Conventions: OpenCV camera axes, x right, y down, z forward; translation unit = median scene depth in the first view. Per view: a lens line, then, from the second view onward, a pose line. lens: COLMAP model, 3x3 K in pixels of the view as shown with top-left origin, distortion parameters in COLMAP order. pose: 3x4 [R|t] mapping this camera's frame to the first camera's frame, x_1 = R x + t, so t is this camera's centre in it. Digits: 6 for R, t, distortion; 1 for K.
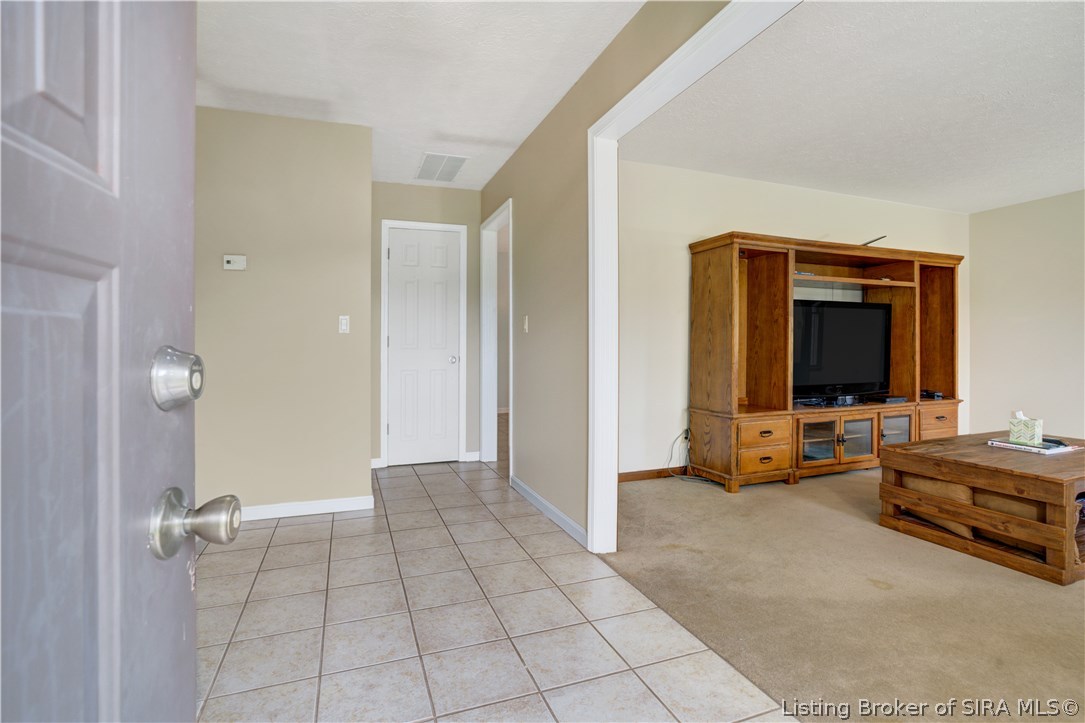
lens RADIAL K [[519.0, 0, 545.3], [0, 519.0, 346.3], [0, 0, 1]] dist [-0.001424, 0.000116]
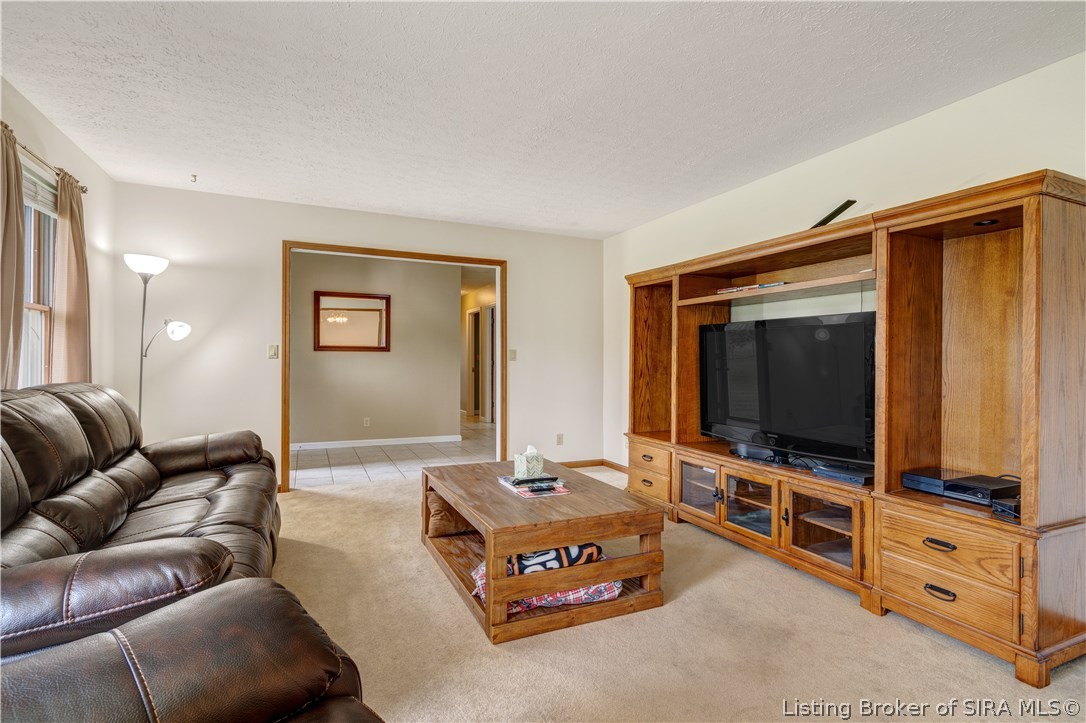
lens RADIAL K [[512.5, 0, 543.0], [0, 512.5, 361.5], [0, 0, 1]] dist [-0.000342, -0.000112]
pose [[0.051944, 0.008006, -0.998618, 1.452749], [-0.005914, 0.999953, 0.007709, -0.036090], [0.998632, 0.005505, 0.051989, 0.733314]]
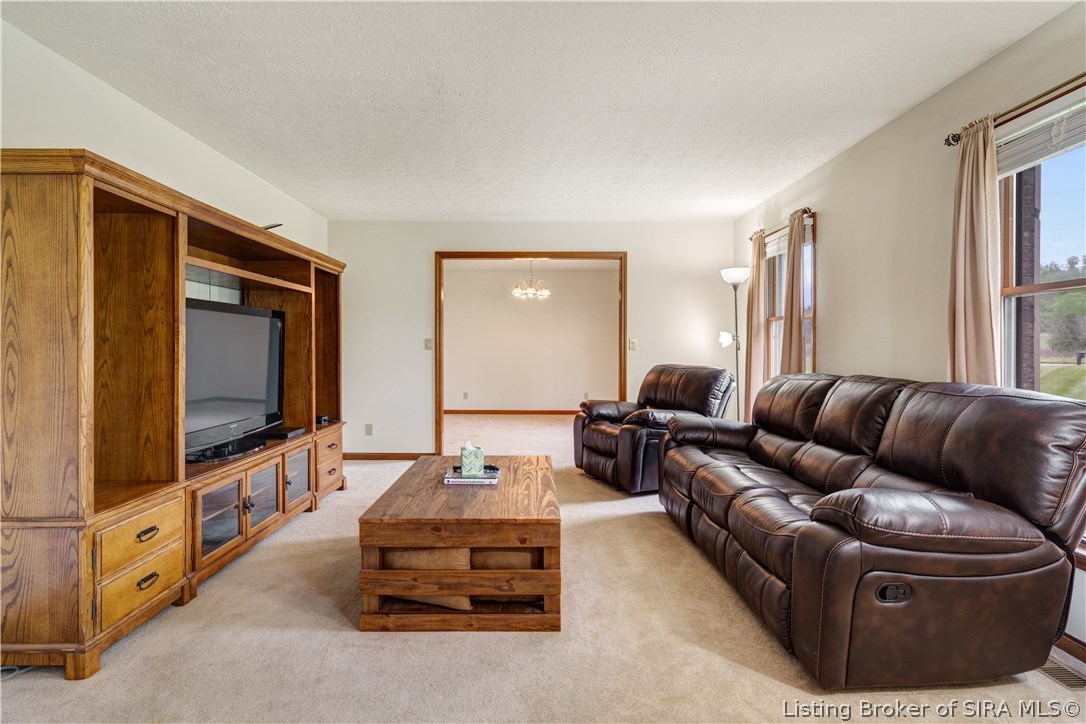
lens RADIAL K [[557.1, 0, 545.3], [0, 557.1, 355.8], [0, 0, 1]] dist [0.003136, 0.000385]
pose [[0.367972, -0.011781, 0.929762, 0.027069], [-0.001645, 0.999910, 0.013321, -0.031997], [-0.929835, -0.006432, 0.367920, 0.383224]]
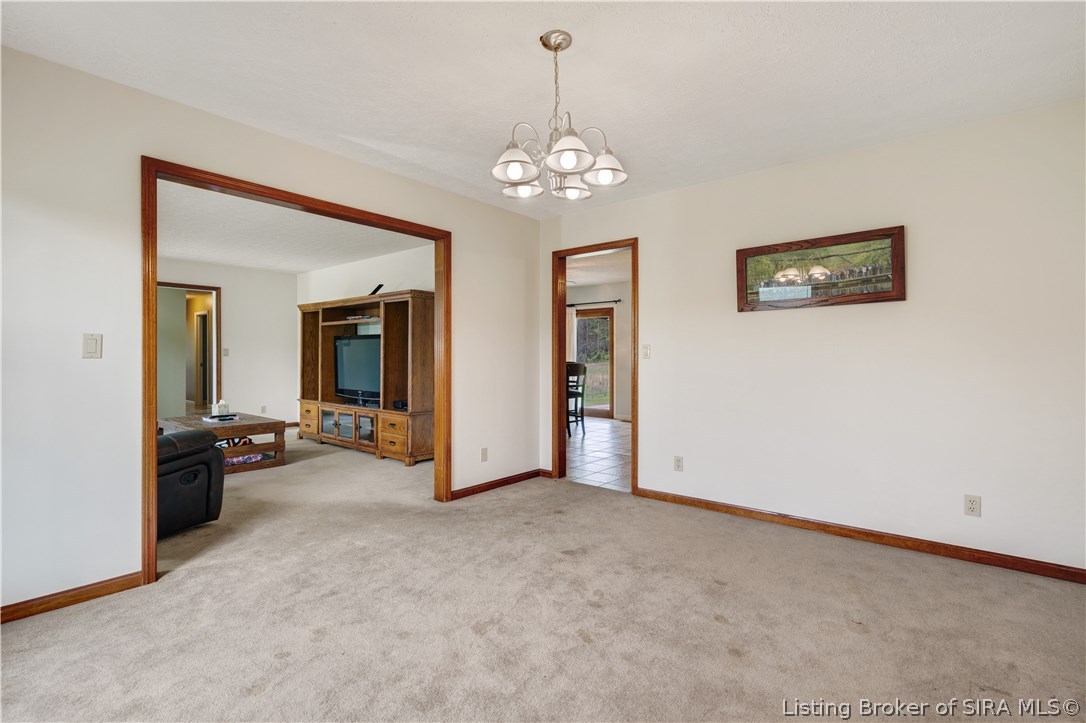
lens RADIAL K [[507.1, 0, 540.6], [0, 507.1, 352.6], [0, 0, 1]] dist [-0.032878, -0.000068]
pose [[0.476893, -0.001686, -0.878960, 2.380159], [-0.003590, 0.999986, -0.003866, -0.037918], [0.878954, 0.004999, 0.476880, 0.873692]]
